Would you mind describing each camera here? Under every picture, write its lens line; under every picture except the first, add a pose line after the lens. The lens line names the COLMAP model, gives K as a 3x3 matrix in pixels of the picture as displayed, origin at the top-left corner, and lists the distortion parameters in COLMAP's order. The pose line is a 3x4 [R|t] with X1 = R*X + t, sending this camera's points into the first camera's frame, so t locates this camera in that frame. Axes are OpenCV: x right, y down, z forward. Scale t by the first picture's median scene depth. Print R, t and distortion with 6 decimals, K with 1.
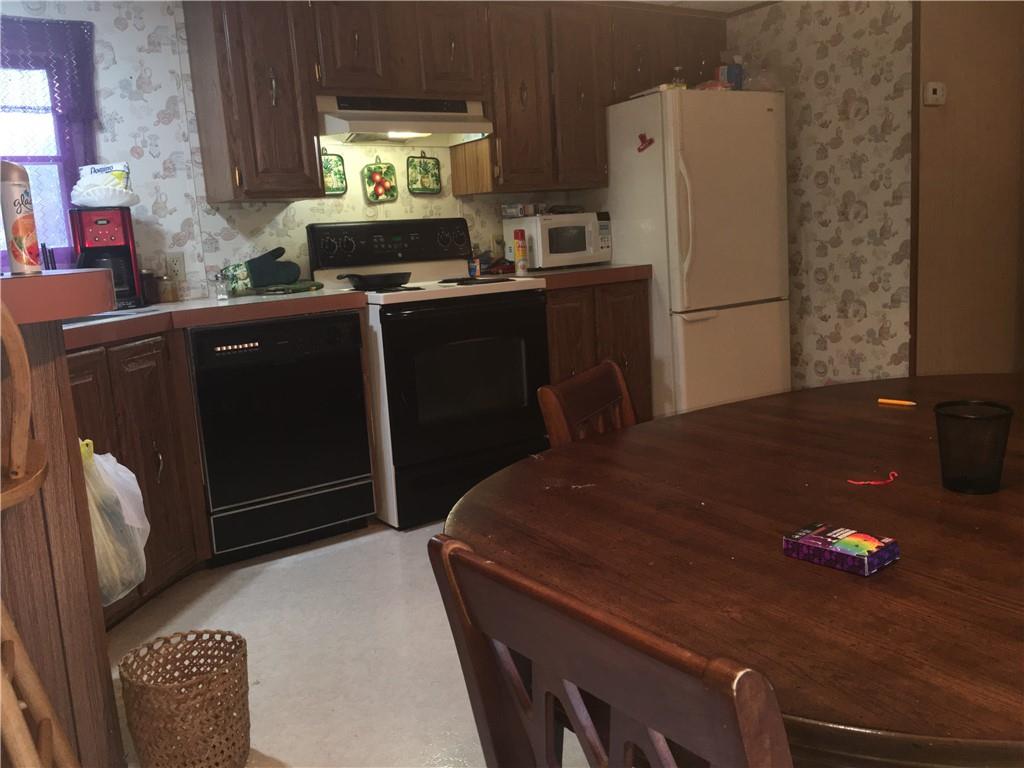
lens RADIAL K [[880.0, 0, 512.2], [0, 880.0, 386.5], [0, 0, 1]] dist [0.058534, -0.076425]
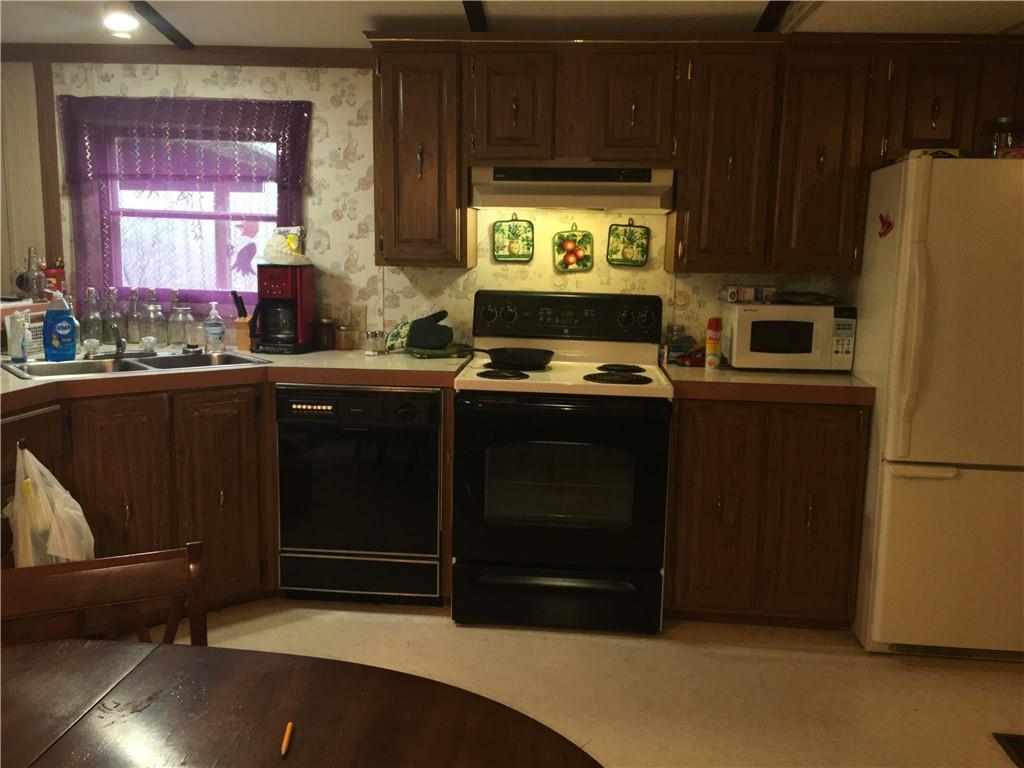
lens RADIAL K [[880.0, 0, 510.3], [0, 880.0, 384.2], [0, 0, 1]] dist [0.058534, -0.076425]
pose [[0.762750, 0.179133, -0.621389, 0.418405], [-0.178752, 0.981835, 0.063626, -0.144815], [0.621499, 0.062544, 0.780915, 0.247435]]
